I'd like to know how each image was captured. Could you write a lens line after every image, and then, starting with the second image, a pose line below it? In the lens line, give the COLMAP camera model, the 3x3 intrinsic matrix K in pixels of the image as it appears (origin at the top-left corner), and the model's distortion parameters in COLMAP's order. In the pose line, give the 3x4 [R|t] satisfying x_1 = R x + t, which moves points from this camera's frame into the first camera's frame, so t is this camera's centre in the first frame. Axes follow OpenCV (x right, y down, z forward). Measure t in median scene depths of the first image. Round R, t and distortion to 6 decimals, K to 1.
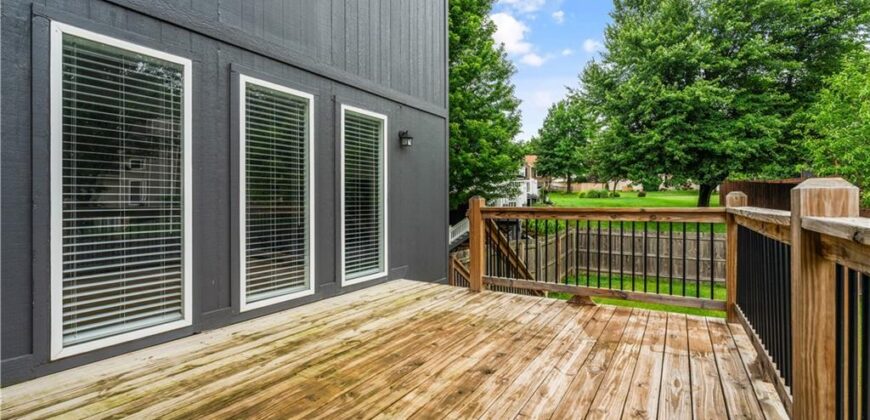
lens RADIAL K [[397.1, 0, 434.4], [0, 397.1, 203.7], [0, 0, 1]] dist [0.003829, 0.000369]
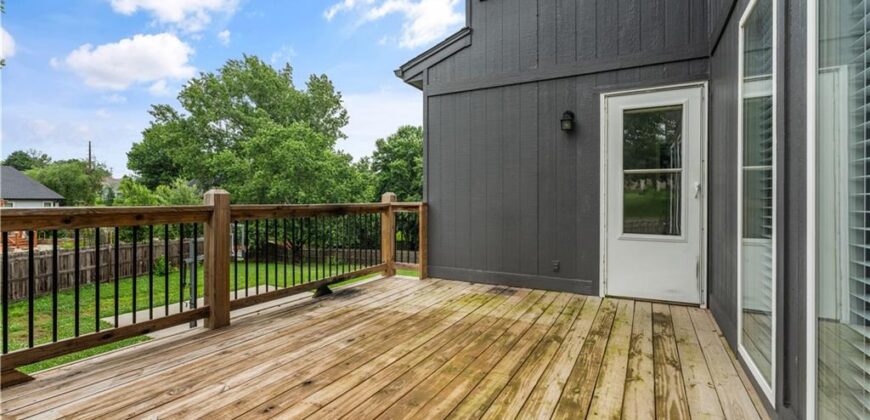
lens RADIAL K [[397.1, 0, 436.3], [0, 397.1, 201.3], [0, 0, 1]] dist [0.003829, 0.000369]
pose [[-0.997804, 0.002318, -0.066189, -0.109357], [0.001834, 0.999971, 0.007383, -0.004478], [0.066204, 0.007245, -0.997780, 2.040136]]
